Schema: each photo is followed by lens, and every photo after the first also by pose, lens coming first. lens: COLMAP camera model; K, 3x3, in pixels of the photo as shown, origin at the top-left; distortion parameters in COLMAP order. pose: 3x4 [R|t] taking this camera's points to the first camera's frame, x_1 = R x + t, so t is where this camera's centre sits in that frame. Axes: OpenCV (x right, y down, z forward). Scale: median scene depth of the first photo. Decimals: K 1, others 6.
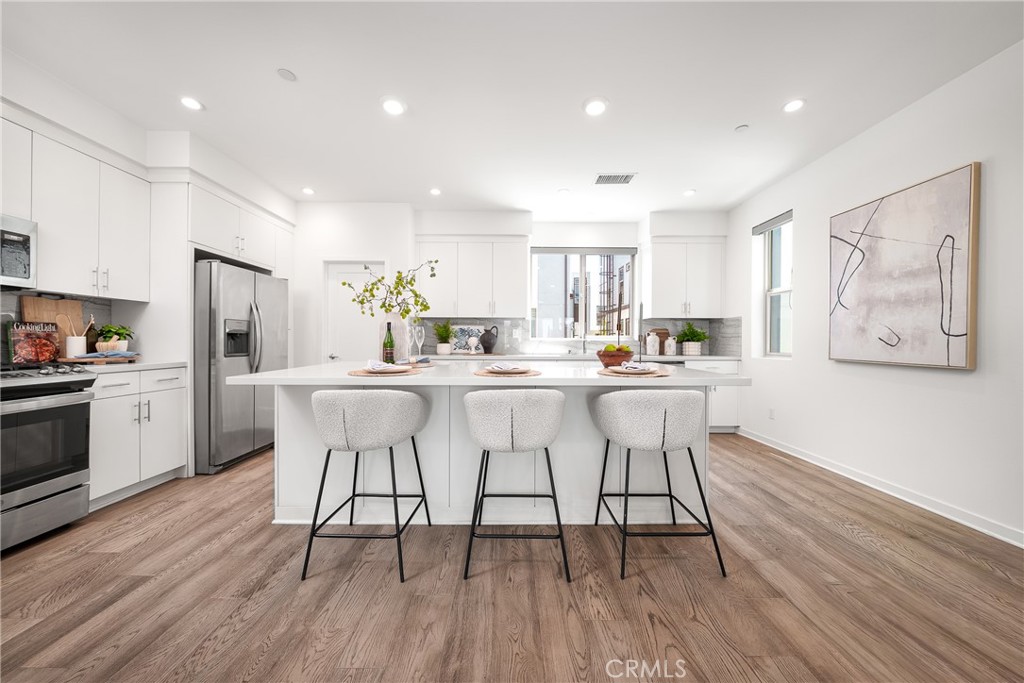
lens RADIAL K [[346.6, 0, 510.8], [0, 346.6, 346.1], [0, 0, 1]] dist [-0.004842, -0.000200]
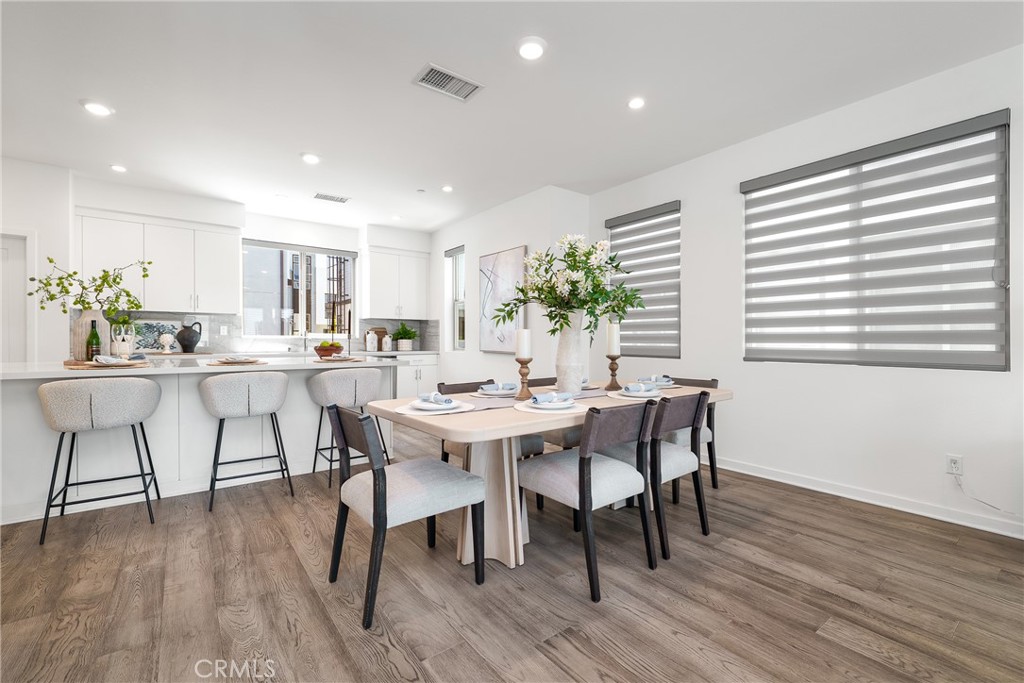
lens RADIAL K [[437.7, 0, 512.7], [0, 437.7, 345.3], [0, 0, 1]] dist [-0.001580, -0.001013]
pose [[0.798529, -0.009122, 0.601887, -0.101568], [0.008802, 0.999955, 0.003477, 0.007887], [-0.601892, 0.002521, 0.798573, -0.536522]]
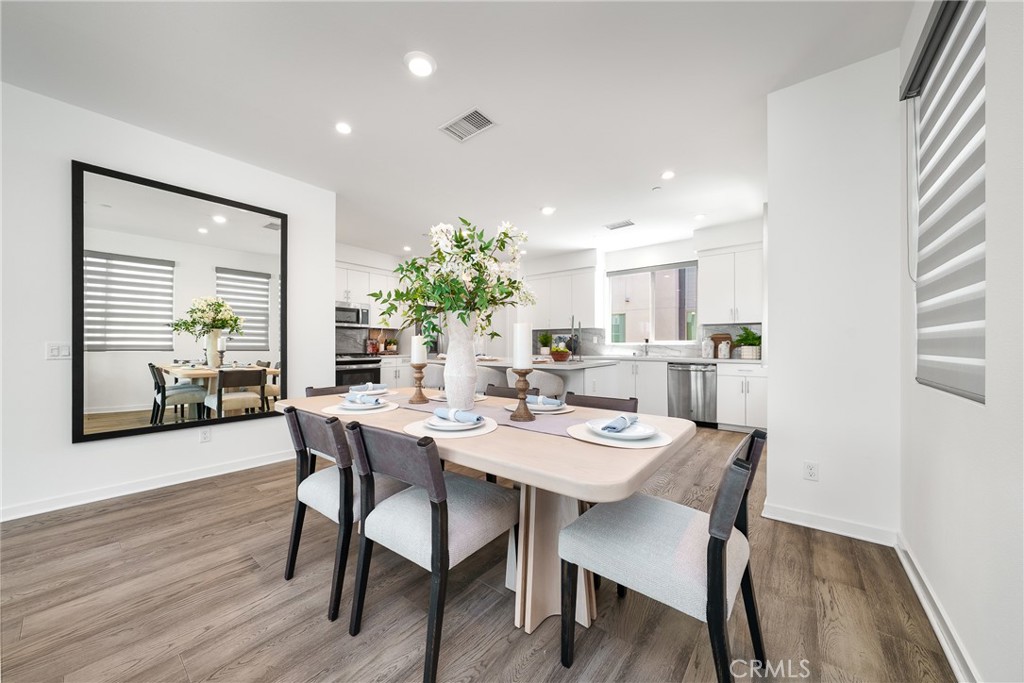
lens RADIAL K [[356.6, 0, 509.3], [0, 356.6, 347.6], [0, 0, 1]] dist [-0.002658, 0.000071]
pose [[0.776950, 0.002479, -0.629557, 0.860063], [-0.007565, 0.999957, -0.005399, 0.005230], [0.629517, 0.008957, 0.776935, -0.359334]]
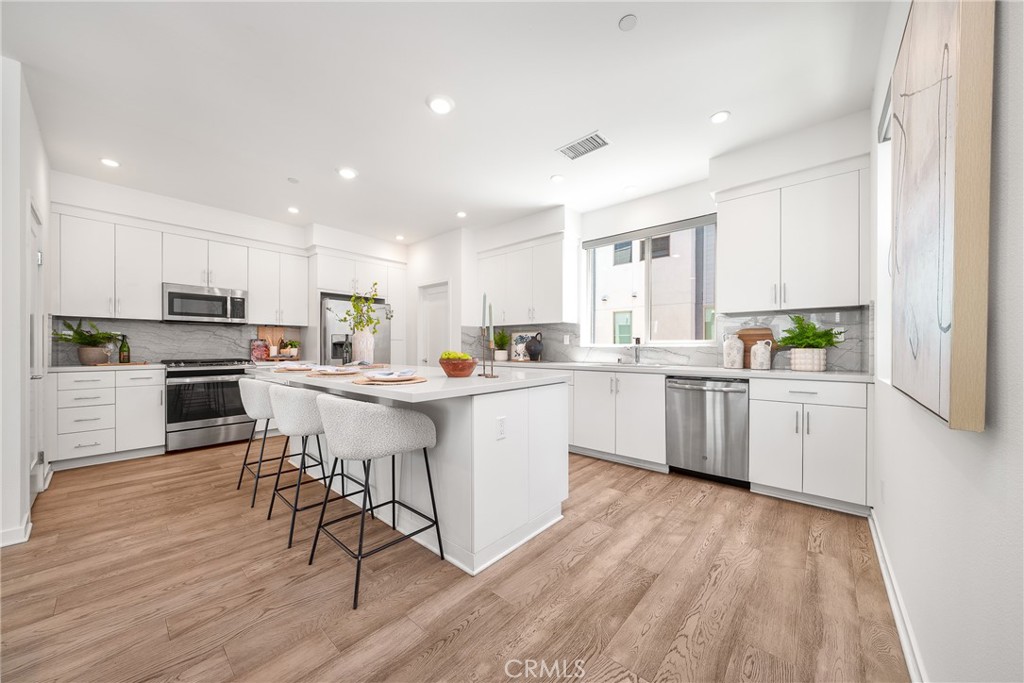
lens RADIAL K [[356.6, 0, 511.9], [0, 356.6, 352.4], [0, 0, 1]] dist [-0.002658, 0.000071]
pose [[0.750169, 0.005545, -0.661223, 0.743315], [-0.006872, 0.999976, 0.000590, -0.003095], [0.661211, 0.004102, 0.750189, 0.274929]]
